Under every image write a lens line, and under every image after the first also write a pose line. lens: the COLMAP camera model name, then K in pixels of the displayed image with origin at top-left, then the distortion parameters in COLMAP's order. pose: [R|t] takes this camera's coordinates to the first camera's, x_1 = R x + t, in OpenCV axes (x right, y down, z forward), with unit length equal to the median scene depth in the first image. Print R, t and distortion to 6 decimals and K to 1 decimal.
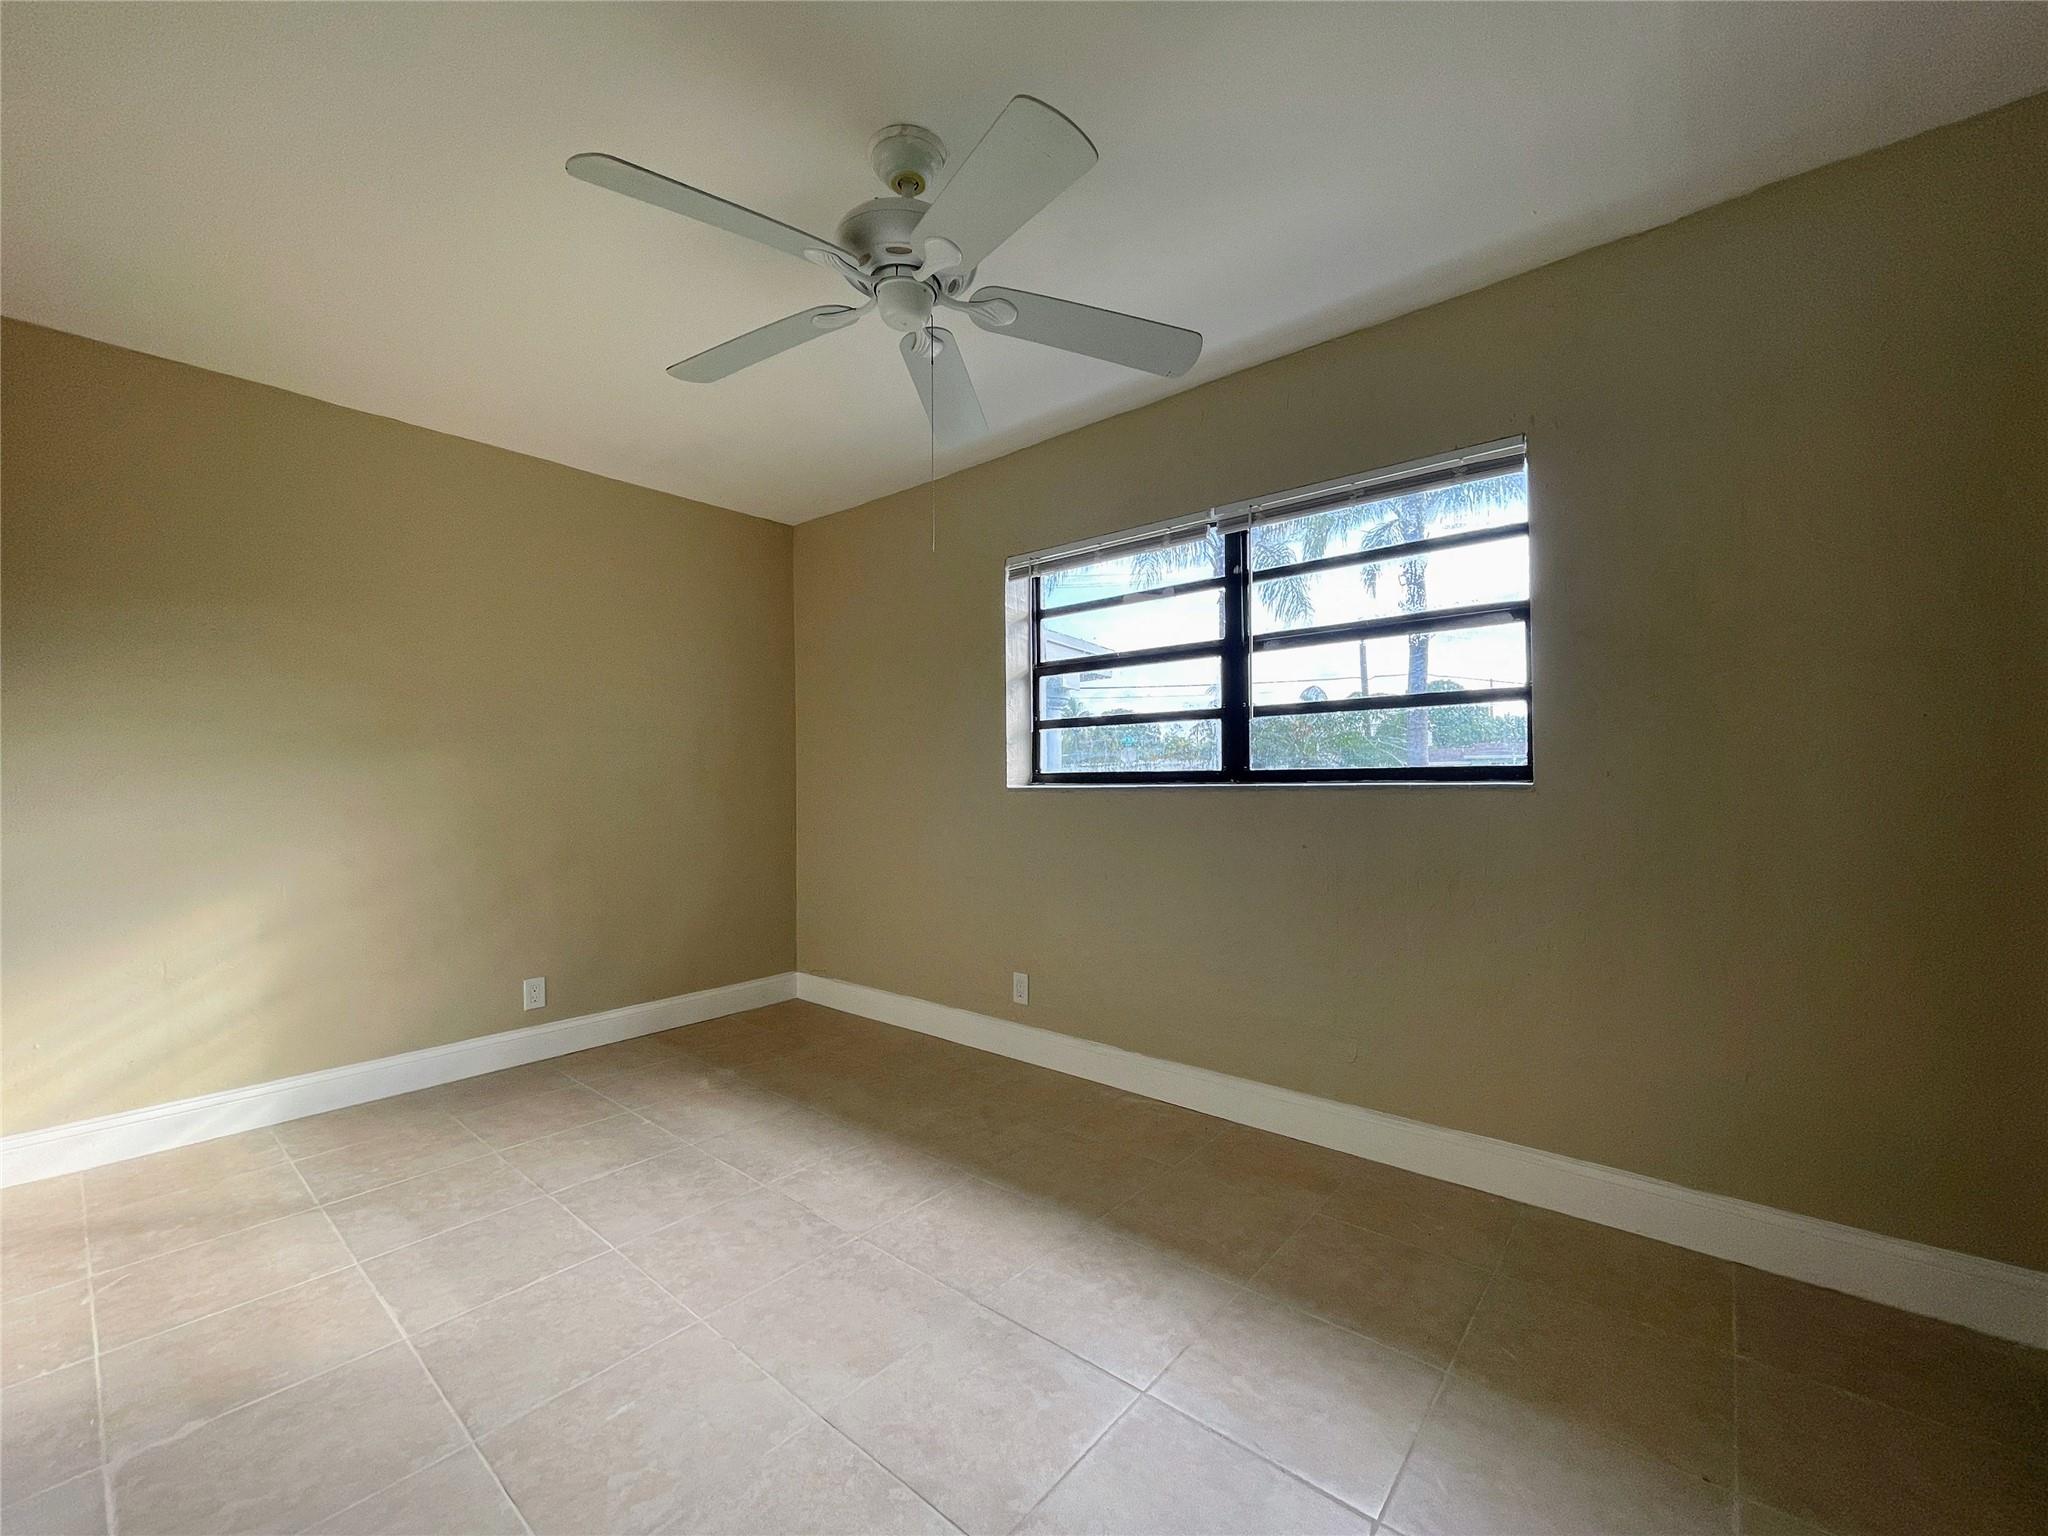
lens RADIAL K [[827.7, 0, 1023.4], [0, 827.7, 773.7], [0, 0, 1]] dist [-0.002455, 0.002308]
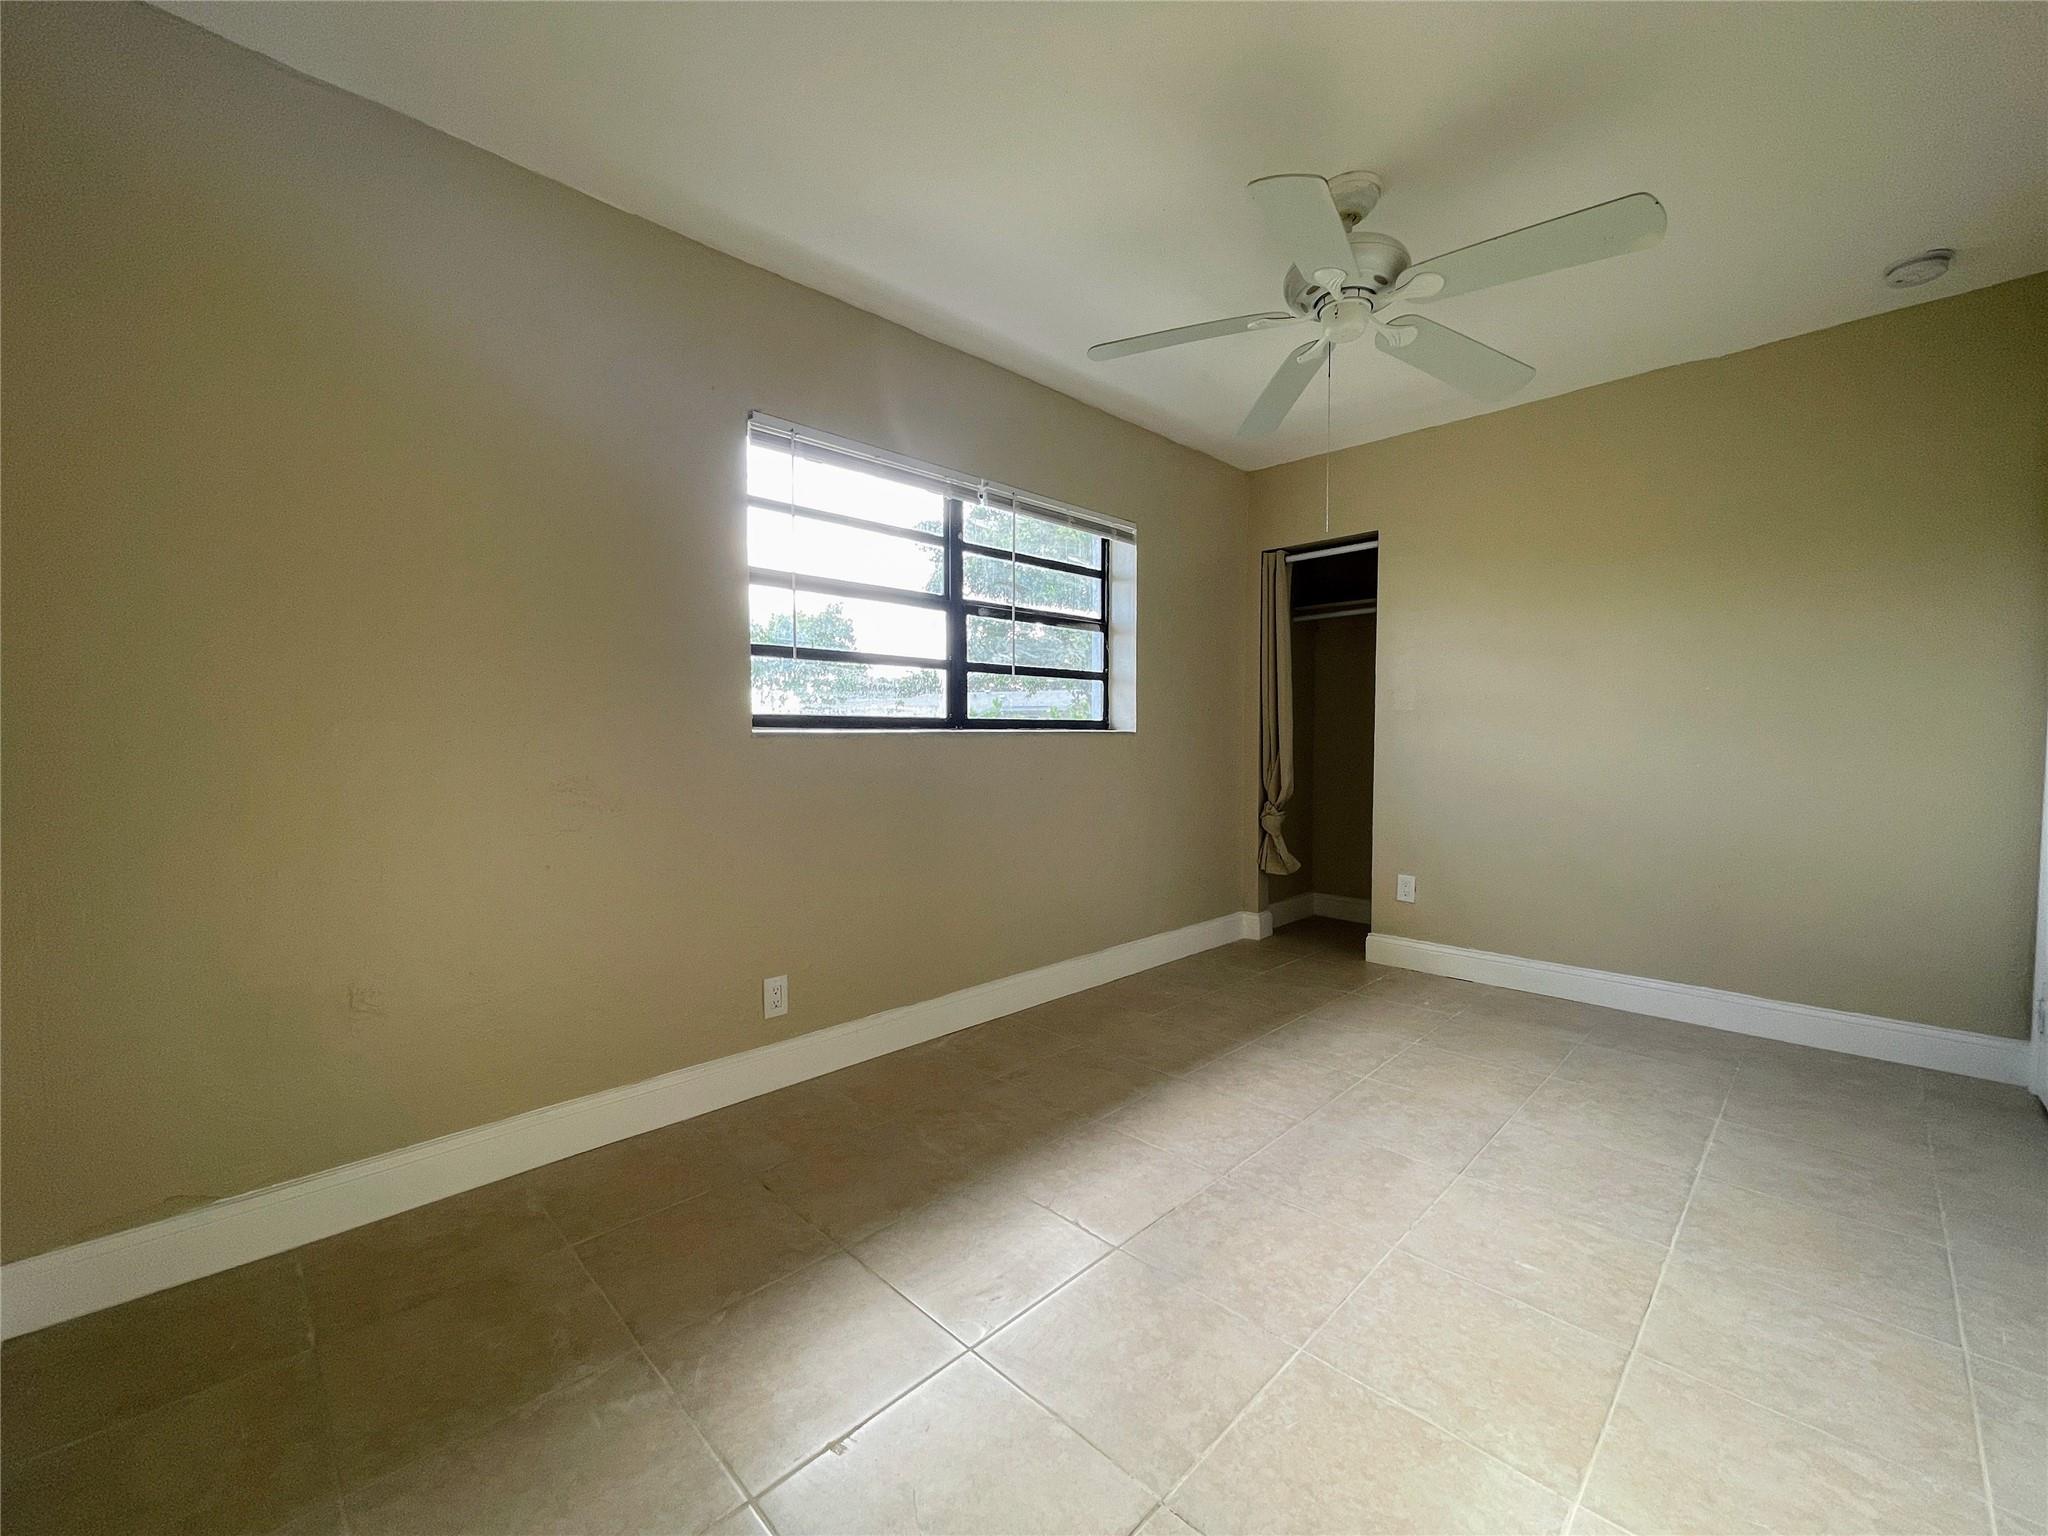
lens RADIAL K [[827.7, 0, 1018.9], [0, 827.7, 779.6], [0, 0, 1]] dist [-0.002455, 0.002308]
pose [[0.087250, -0.042723, 0.995270, -0.964095], [-0.010904, 0.998979, 0.043838, 0.032437], [-0.996127, -0.014677, 0.086696, 0.939236]]
